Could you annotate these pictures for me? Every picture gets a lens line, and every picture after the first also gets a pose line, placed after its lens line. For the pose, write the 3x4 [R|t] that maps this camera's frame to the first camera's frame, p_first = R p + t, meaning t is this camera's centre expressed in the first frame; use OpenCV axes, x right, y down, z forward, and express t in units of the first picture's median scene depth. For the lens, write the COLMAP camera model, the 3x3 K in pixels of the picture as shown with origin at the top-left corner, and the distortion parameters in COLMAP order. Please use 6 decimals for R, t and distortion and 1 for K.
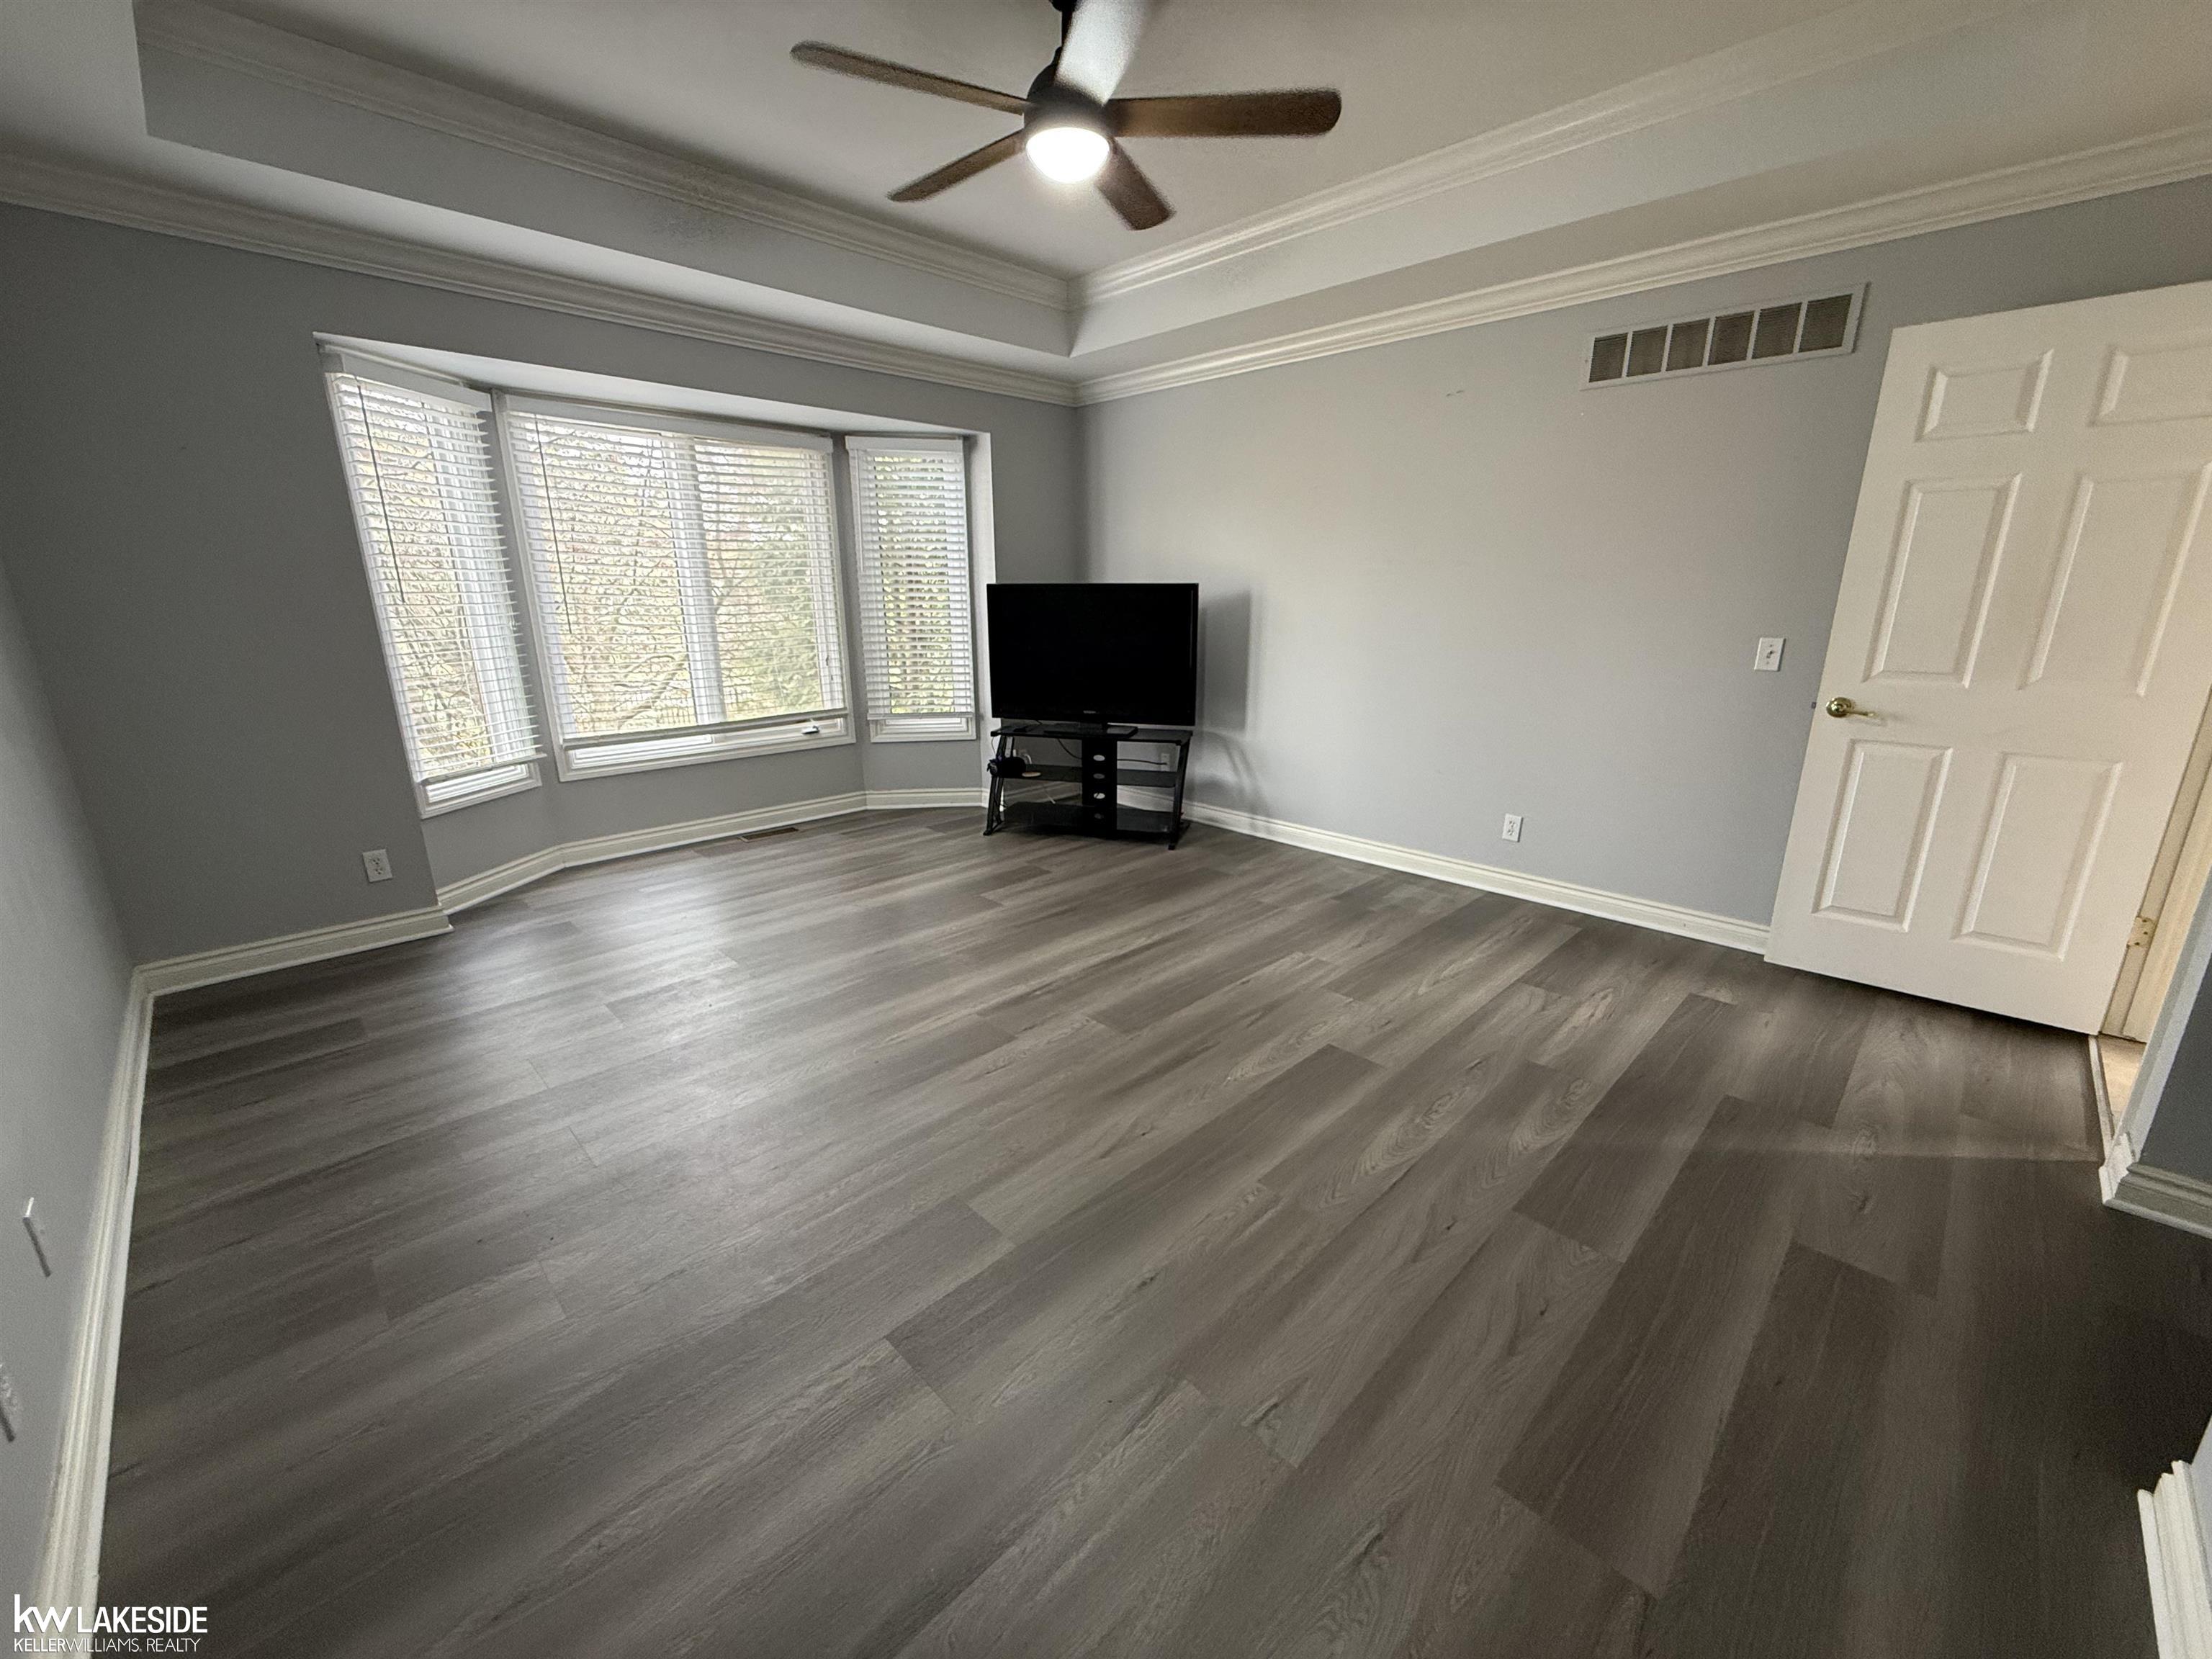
lens RADIAL K [[885.8, 0, 1107.5], [0, 885.8, 833.9], [0, 0, 1]] dist [0.001406, 0.000430]
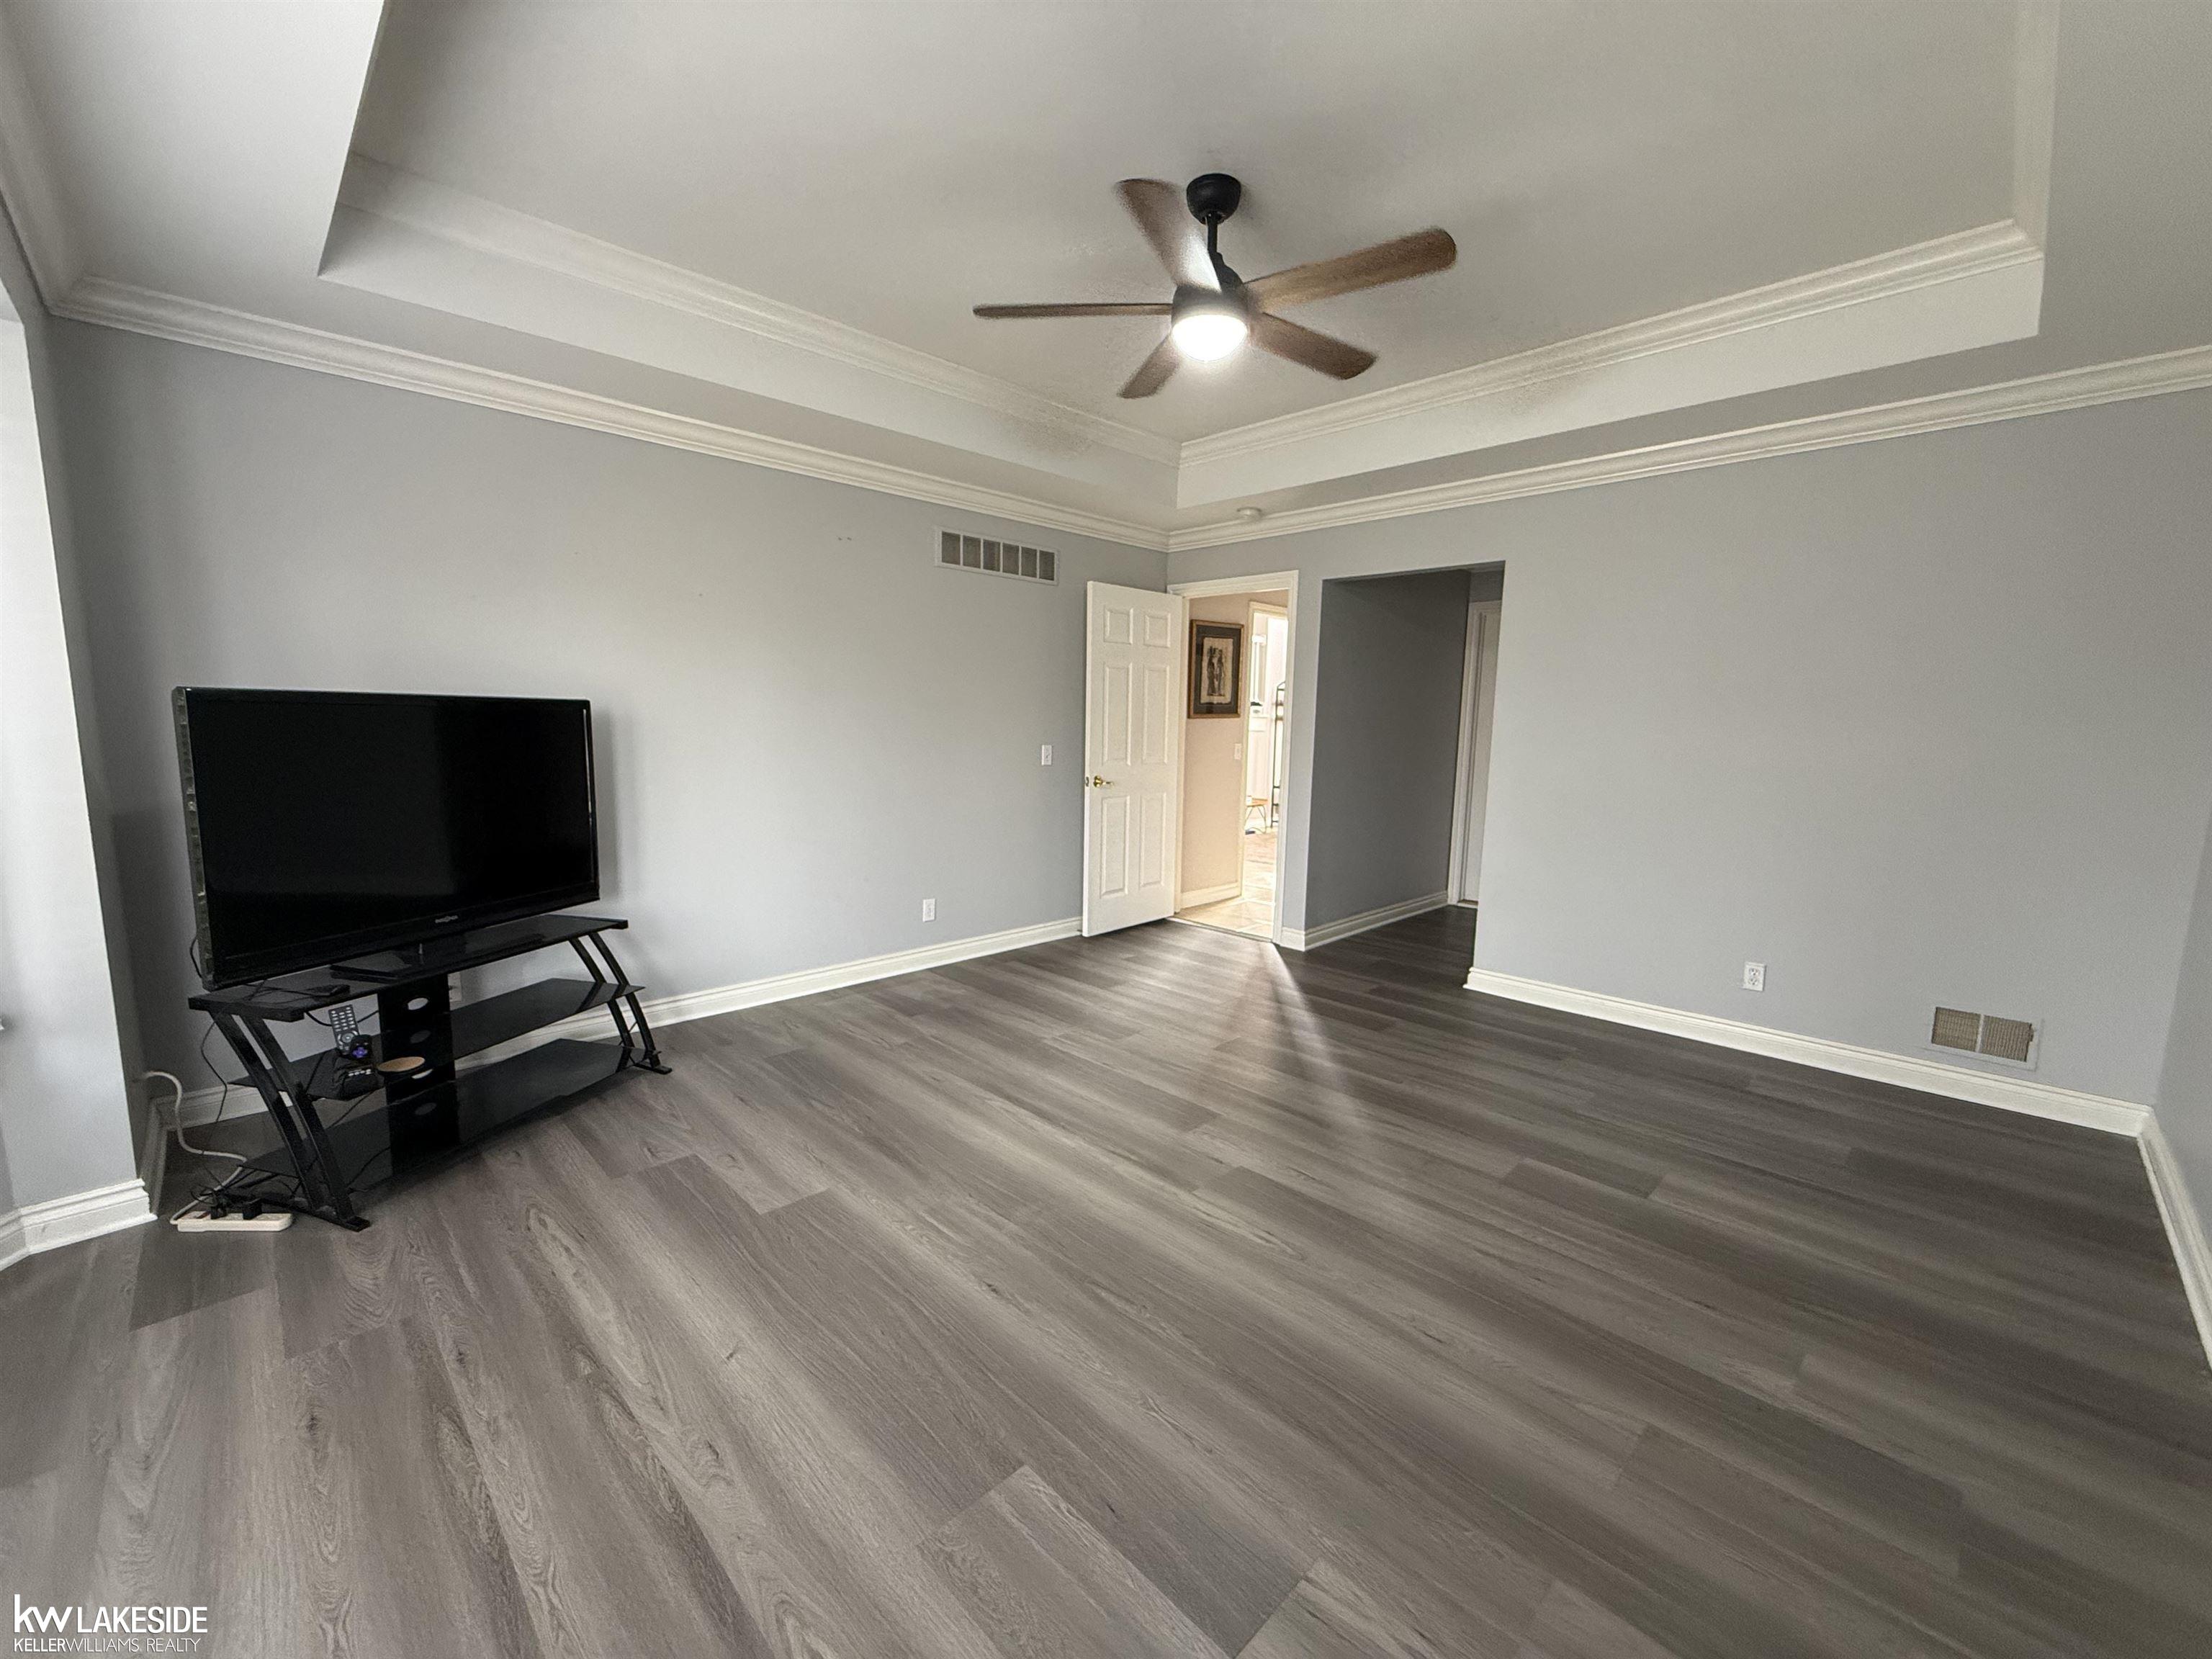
lens RADIAL K [[884.3, 0, 1112.9], [0, 884.3, 831.4], [0, 0, 1]] dist [0.001697, 0.000444]
pose [[-0.000464, -0.125509, 0.992092, -0.721893], [0.255503, 0.959148, 0.121461, -0.193400], [-0.966808, 0.253539, 0.031622, 0.719894]]
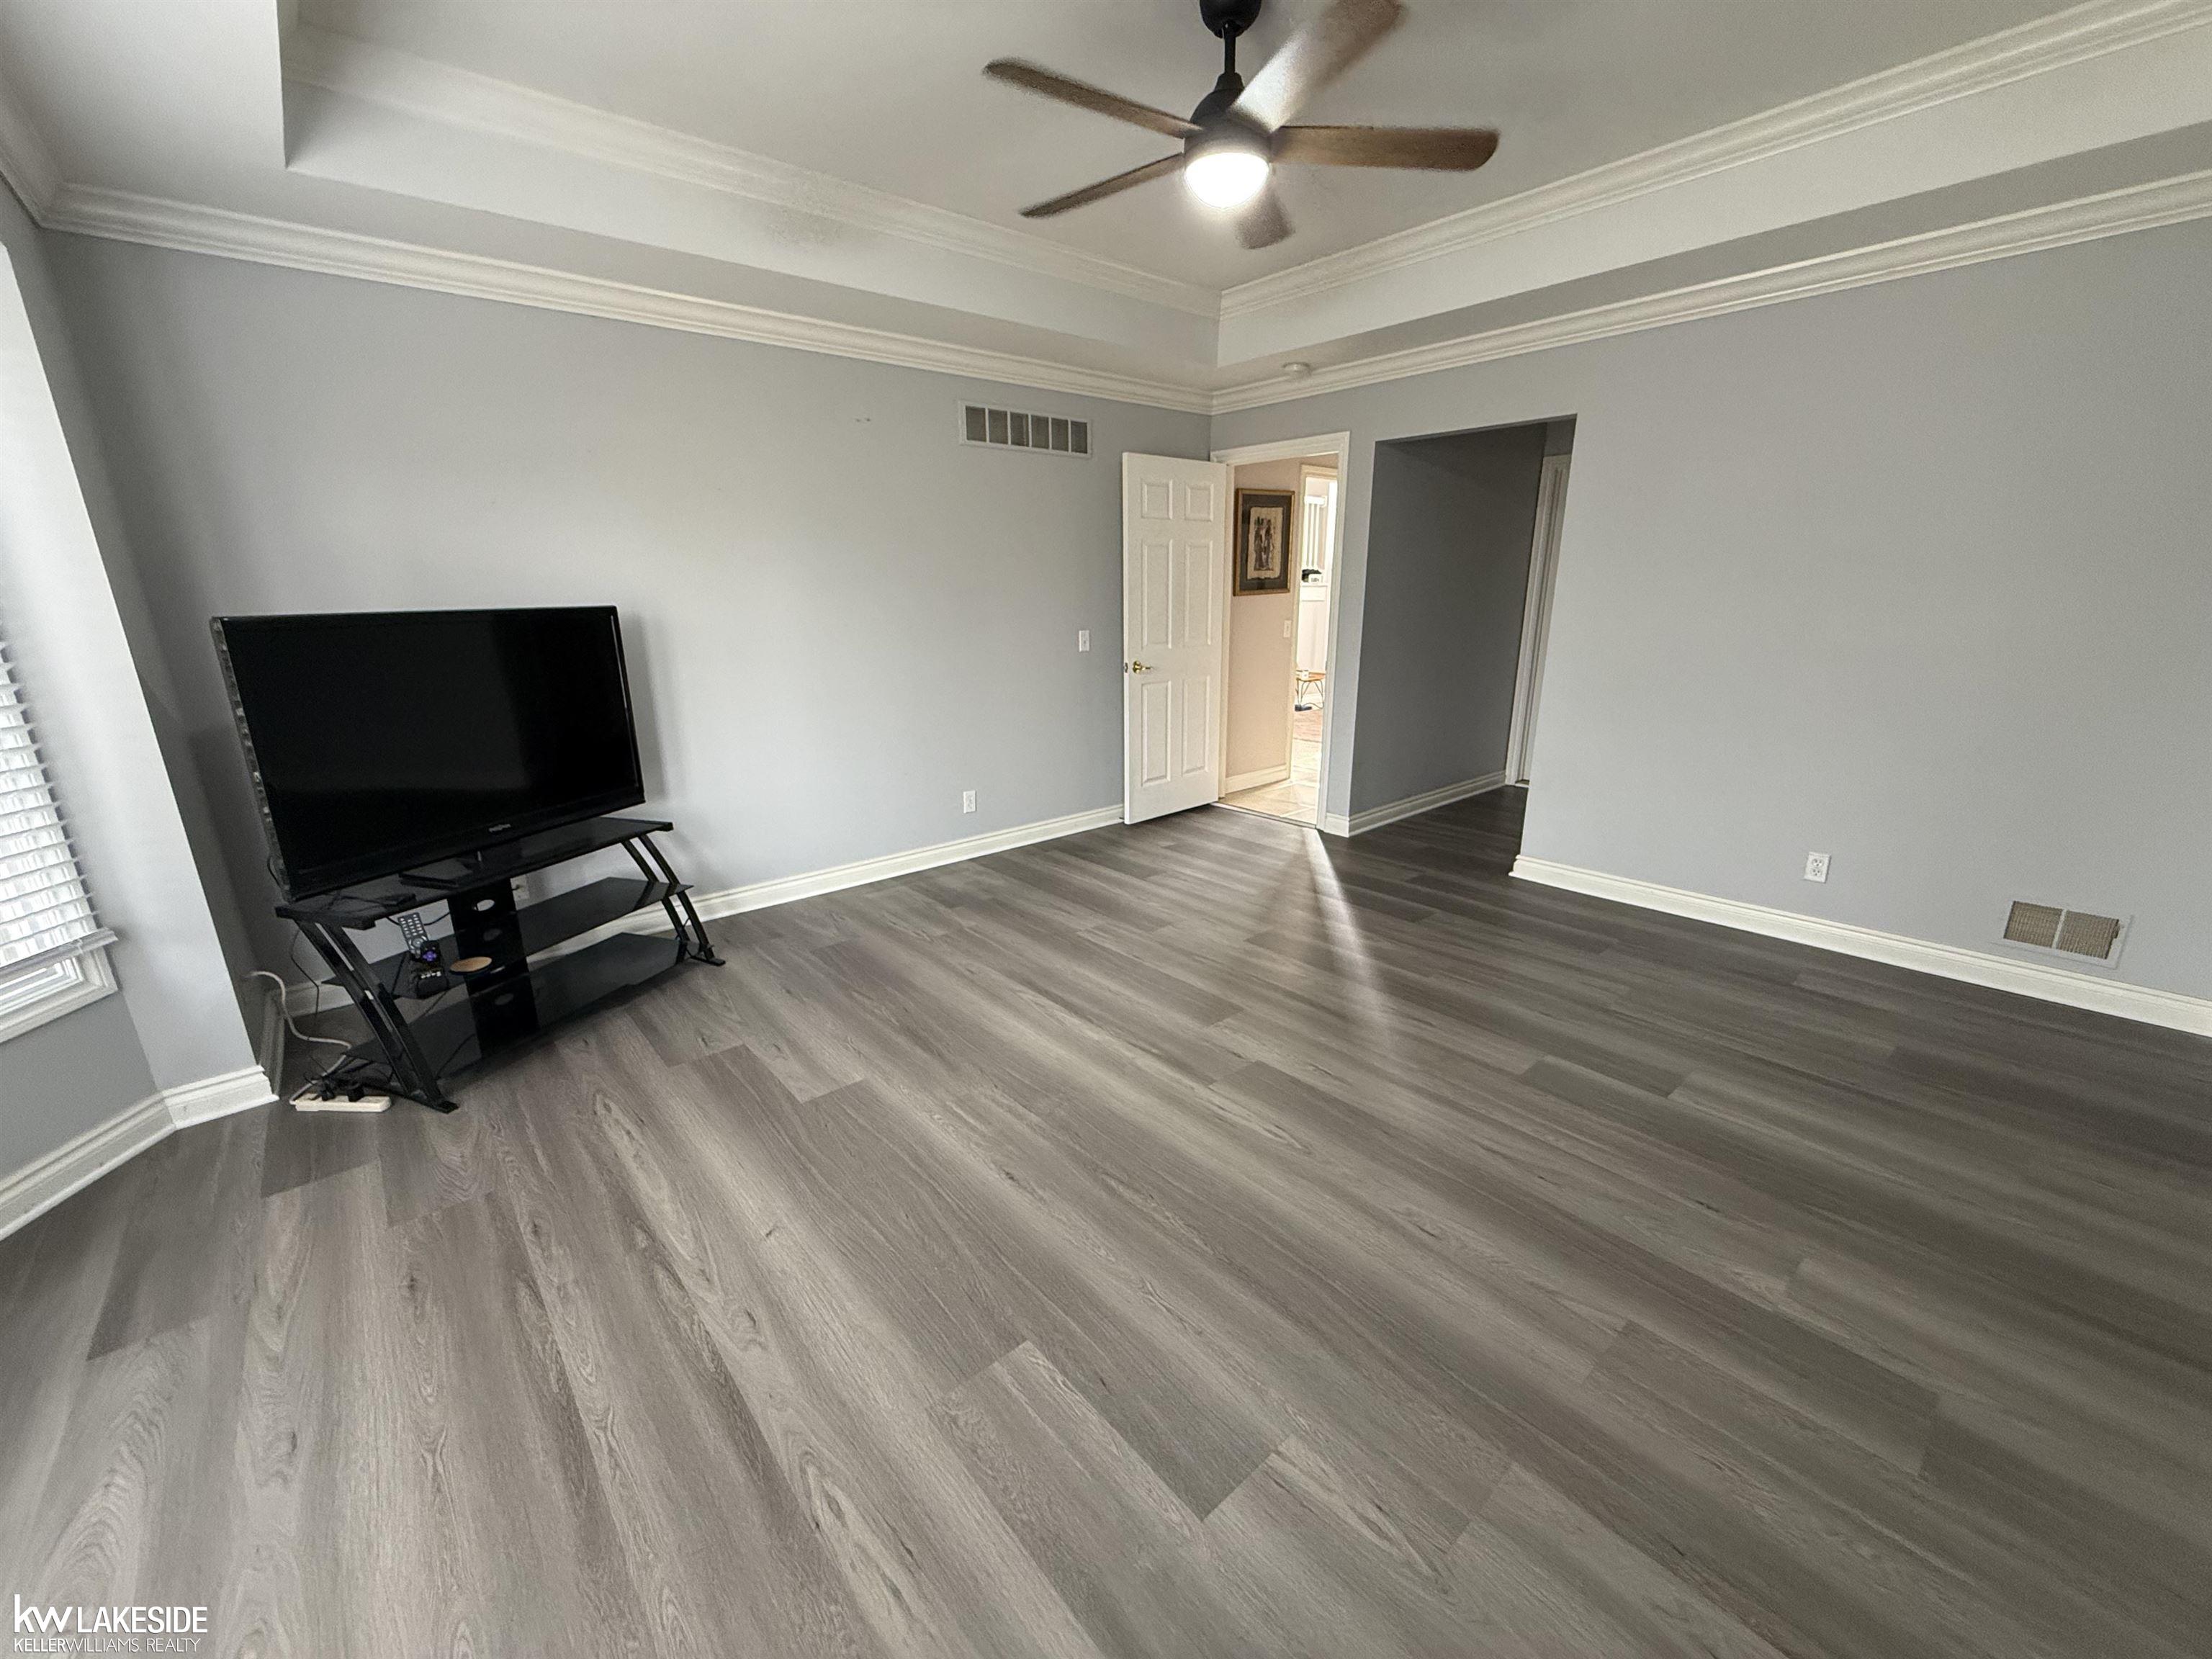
lens RADIAL K [[884.3, 0, 1112.9], [0, 884.3, 831.4], [0, 0, 1]] dist [0.001697, 0.000444]
pose [[0.068458, -0.267898, 0.961012, -0.709995], [0.280692, 0.929532, 0.239127, -0.206495], [-0.957353, 0.253378, 0.138831, 0.678605]]
